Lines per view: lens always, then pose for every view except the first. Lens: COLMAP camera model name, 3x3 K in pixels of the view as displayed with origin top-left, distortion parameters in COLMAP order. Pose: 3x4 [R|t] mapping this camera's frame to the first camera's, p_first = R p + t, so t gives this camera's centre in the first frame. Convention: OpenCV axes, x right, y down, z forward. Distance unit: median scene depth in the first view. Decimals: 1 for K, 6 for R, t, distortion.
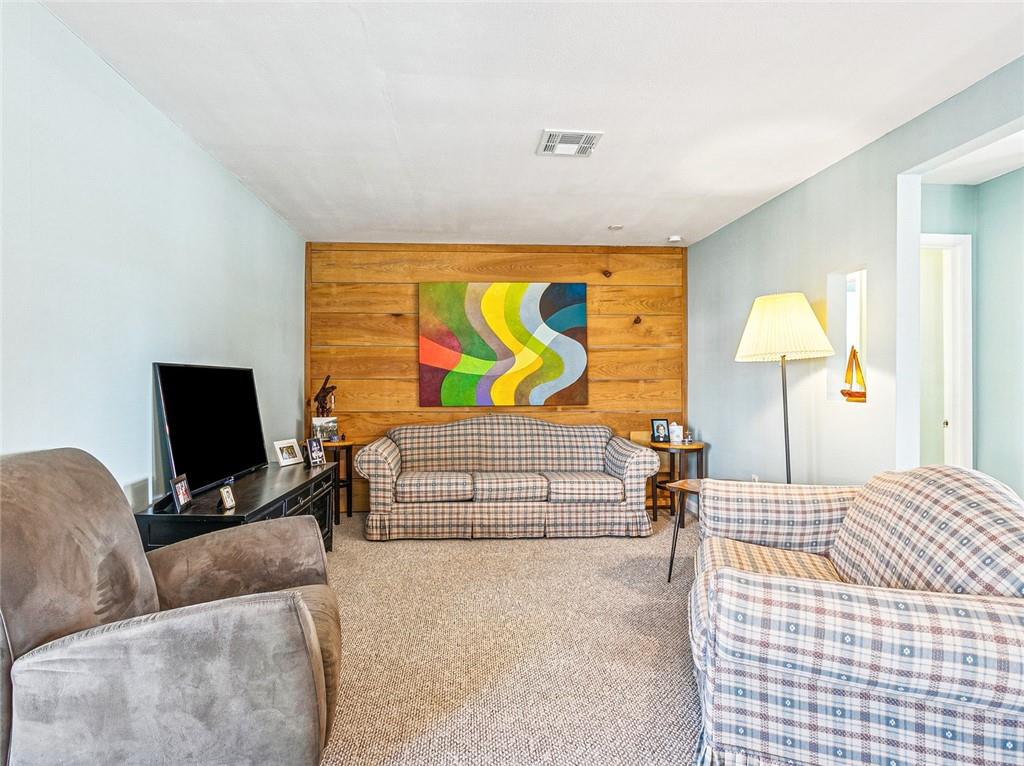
lens RADIAL K [[550.0, 0, 512.0], [0, 550.0, 383.0], [0, 0, 1]] dist [-0.001825, 0.000927]
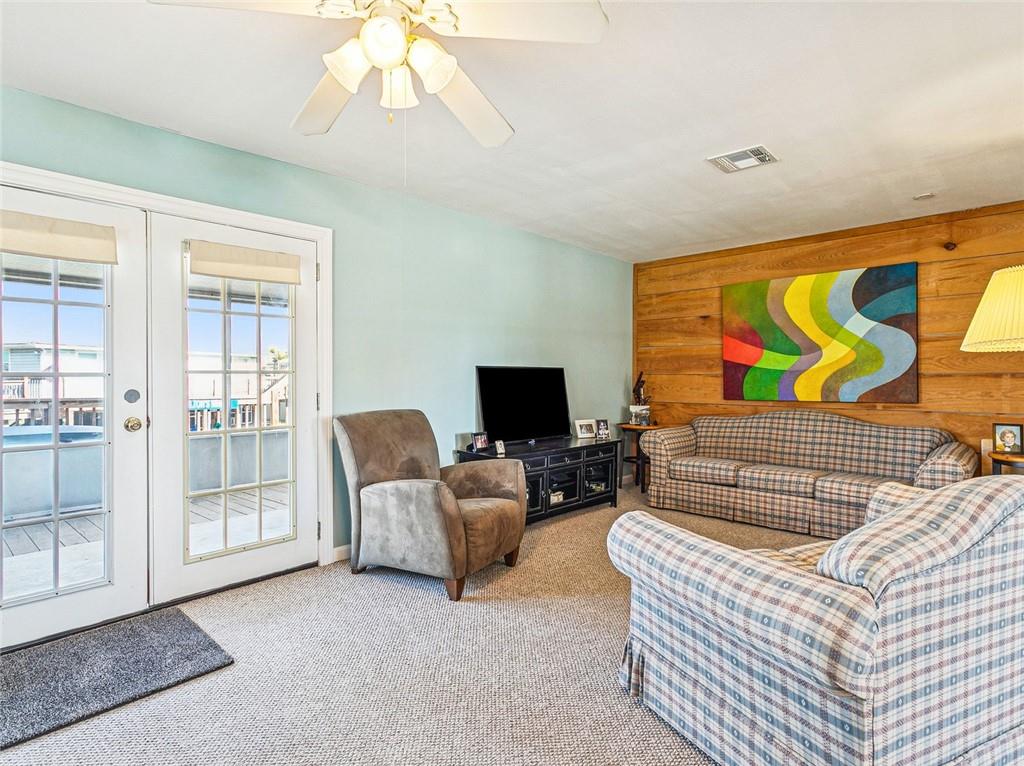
lens RADIAL K [[550.0, 0, 512.0], [0, 550.0, 383.0], [0, 0, 1]] dist [-0.001825, 0.000927]
pose [[0.688170, 0.007023, -0.725516, 0.336441], [-0.000198, 0.999955, 0.009492, -0.000240], [0.725550, -0.006389, 0.688140, -0.053728]]
